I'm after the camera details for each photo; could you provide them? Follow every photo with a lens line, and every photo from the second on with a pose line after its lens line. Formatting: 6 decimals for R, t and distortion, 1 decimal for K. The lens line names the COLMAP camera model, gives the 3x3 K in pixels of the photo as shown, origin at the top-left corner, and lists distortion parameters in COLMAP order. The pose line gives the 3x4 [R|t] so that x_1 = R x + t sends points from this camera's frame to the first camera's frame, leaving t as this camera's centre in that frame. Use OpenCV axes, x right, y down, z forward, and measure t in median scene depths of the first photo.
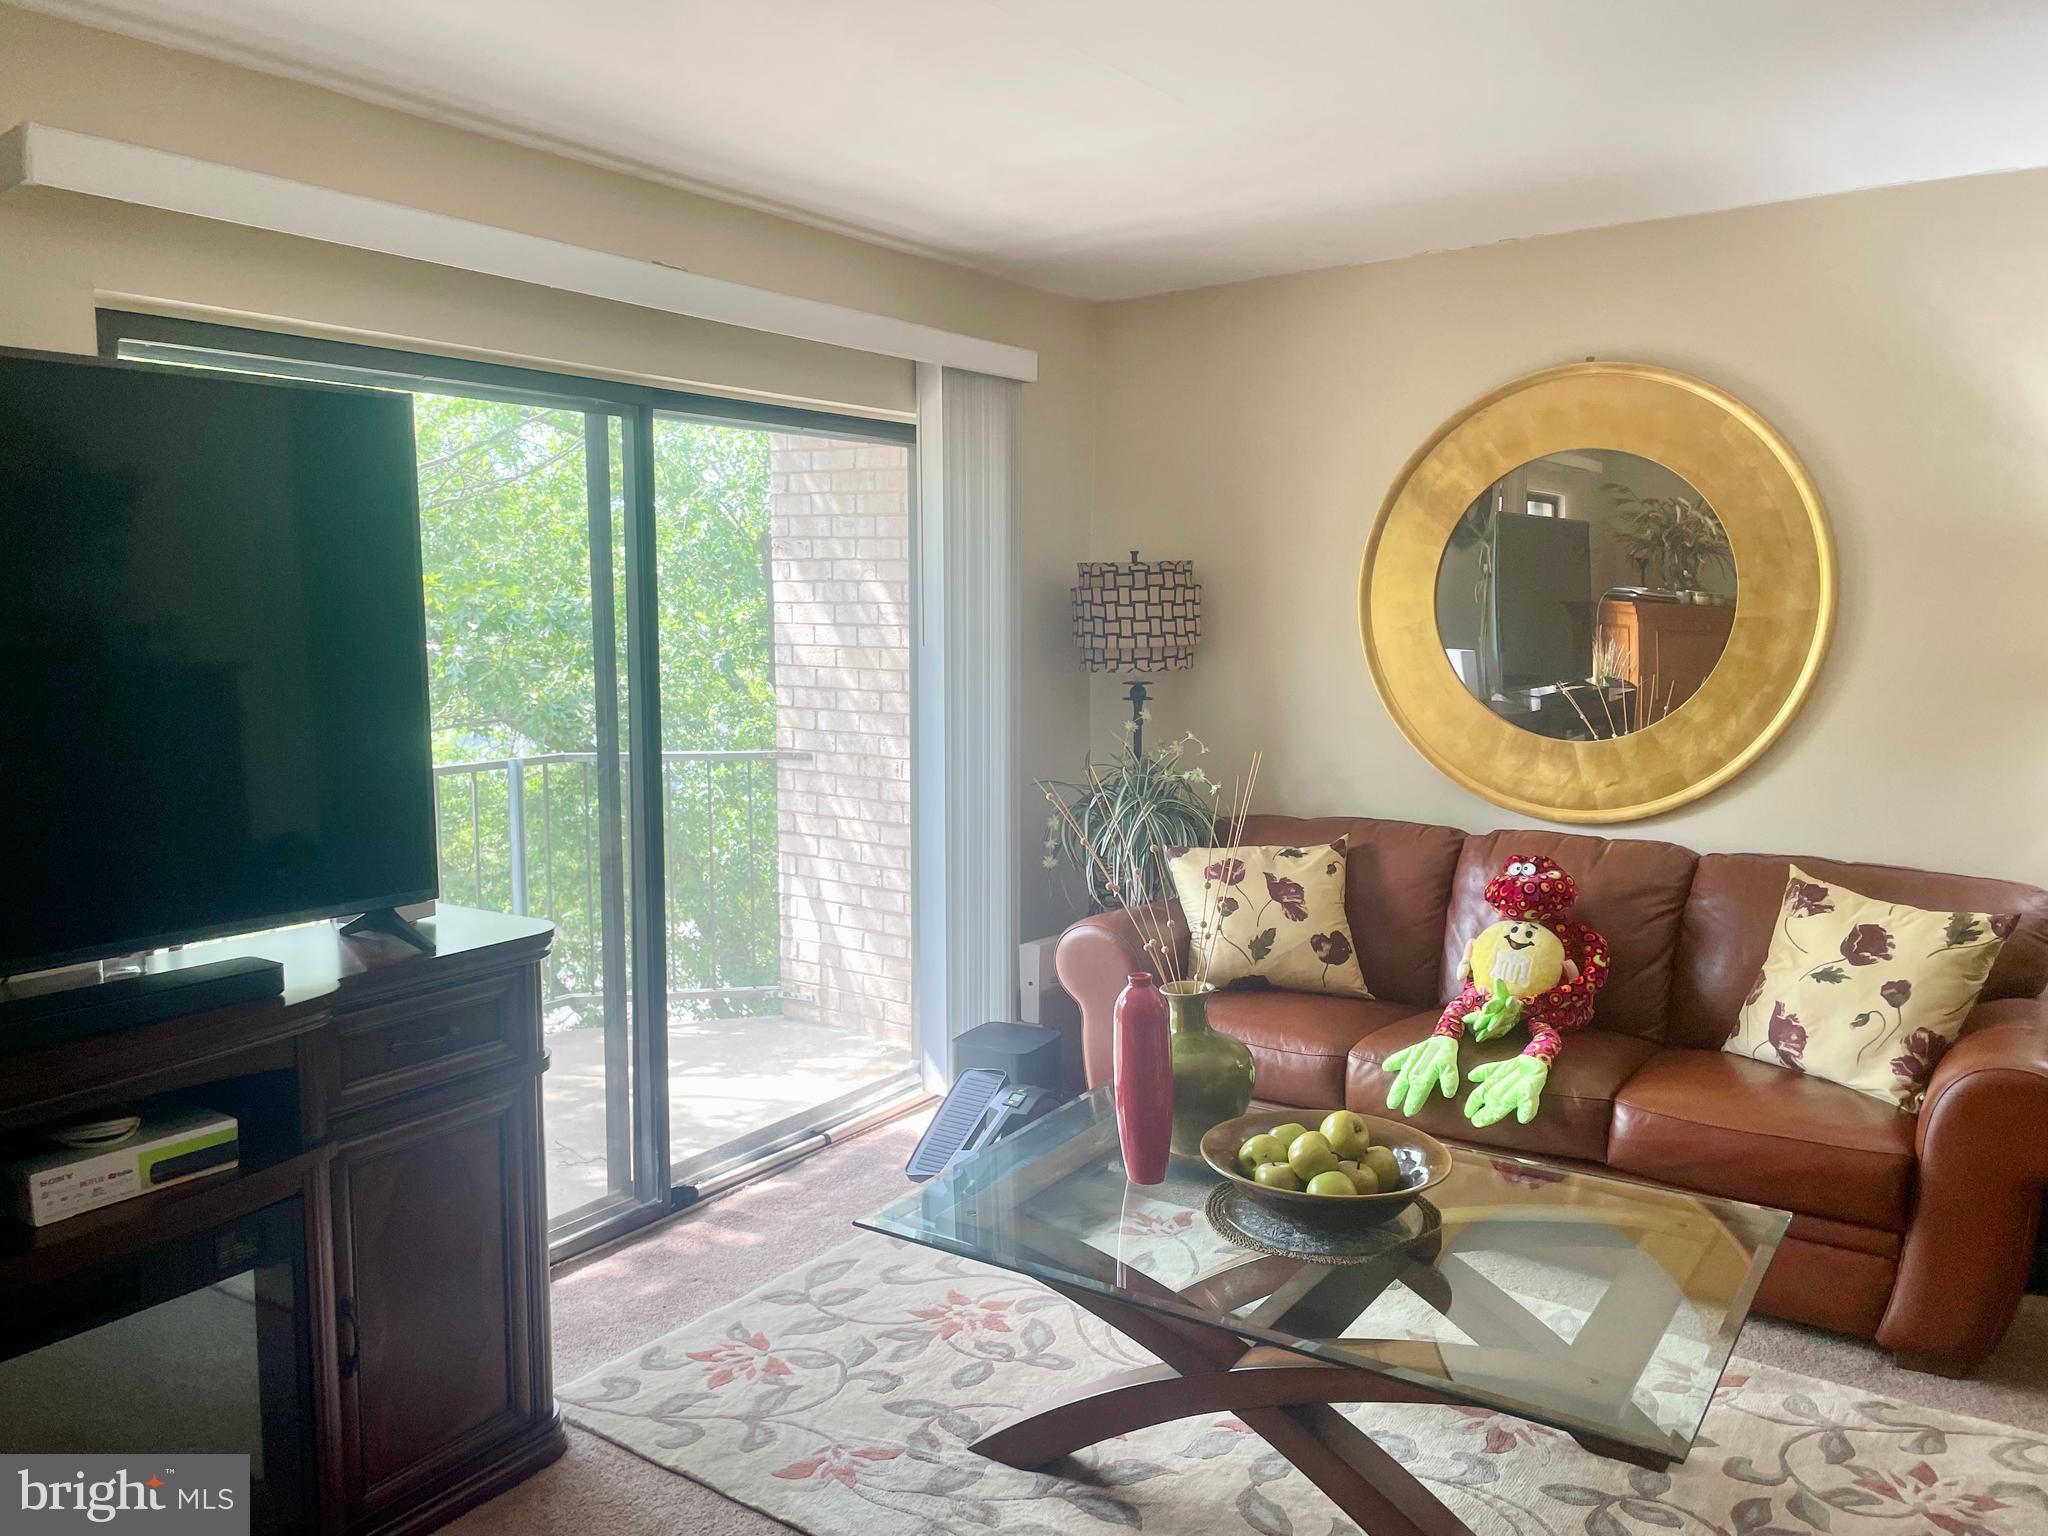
lens RADIAL K [[1536.8, 0, 1024.0], [0, 1536.8, 768.0], [0, 0, 1]] dist [-0.003067, -0.008427]
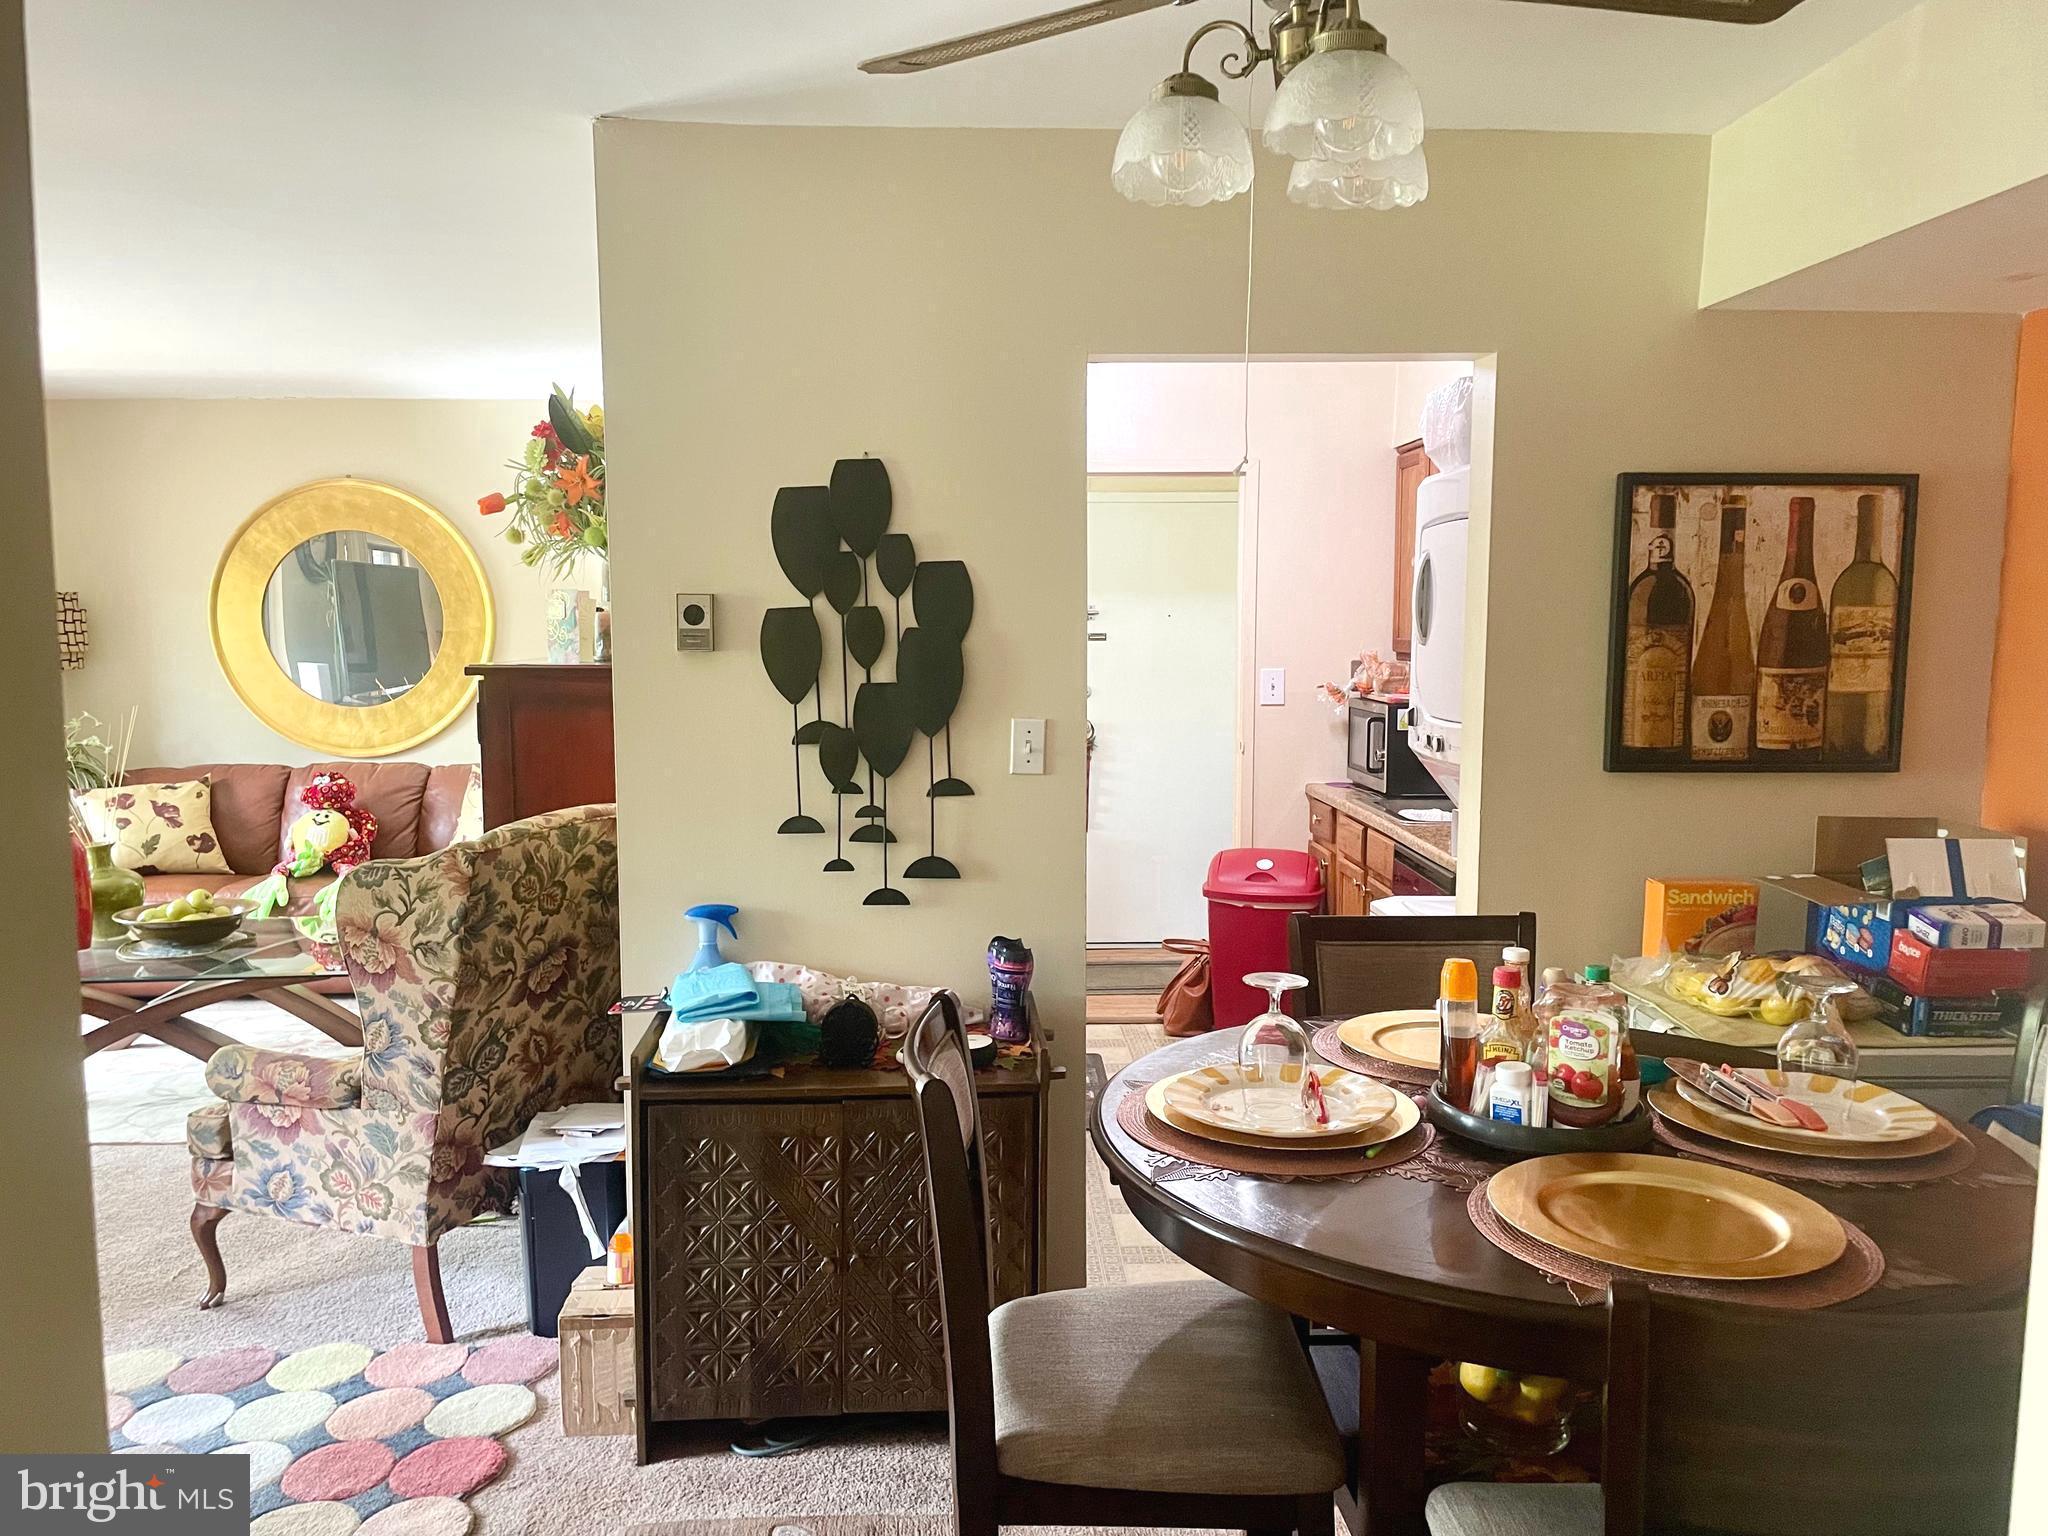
lens RADIAL K [[1555.2, 0, 1025.7], [0, 1555.2, 801.6], [0, 0, 1]] dist [0.003668, -0.000801]
pose [[0.791484, -0.060692, 0.608169, -0.094576], [0.064530, 0.997794, 0.015593, 0.103830], [-0.607774, 0.026904, 0.793654, -0.753046]]
